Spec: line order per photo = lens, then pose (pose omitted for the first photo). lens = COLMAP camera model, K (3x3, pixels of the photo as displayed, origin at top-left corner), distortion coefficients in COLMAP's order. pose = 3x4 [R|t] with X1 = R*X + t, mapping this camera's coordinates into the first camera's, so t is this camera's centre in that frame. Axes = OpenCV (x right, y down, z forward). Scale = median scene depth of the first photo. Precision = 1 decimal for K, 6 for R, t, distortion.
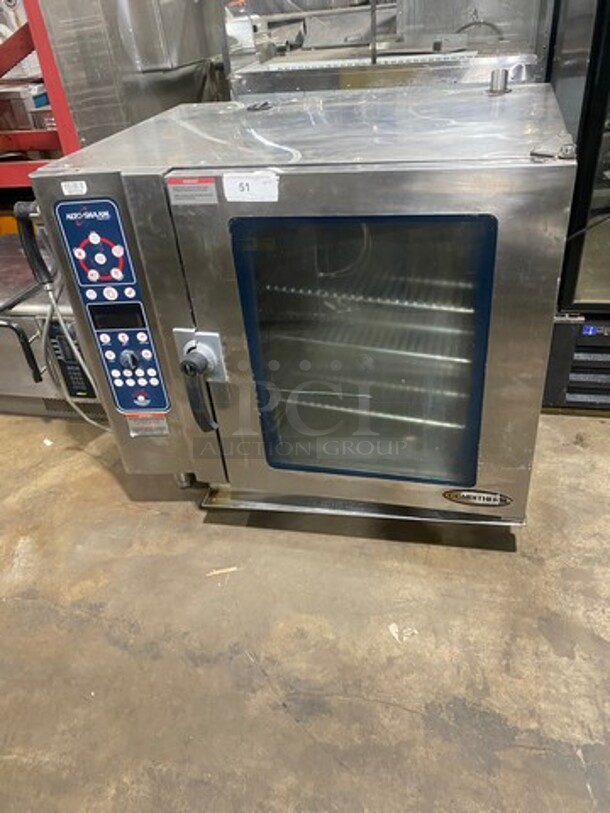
lens RADIAL K [[613.7, 0, 304.2], [0, 613.7, 405.6], [0, 0, 1]] dist [0.030015, -0.021967]
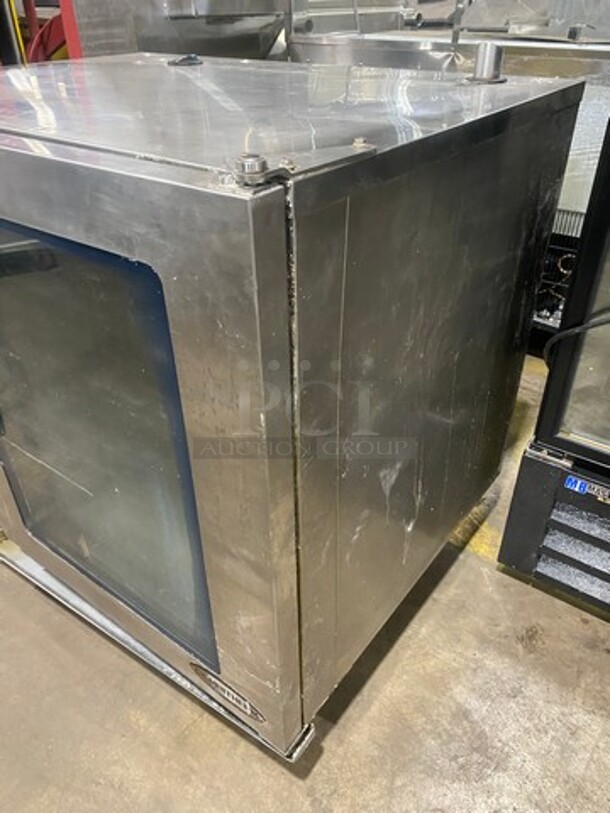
lens RADIAL K [[613.7, 0, 304.2], [0, 613.7, 411.4], [0, 0, 1]] dist [0.030015, -0.021967]
pose [[0.918145, 0.282508, -0.277847, 0.306265], [-0.277888, 0.958936, 0.056743, -0.129201], [0.282467, 0.025112, 0.958948, 0.267325]]
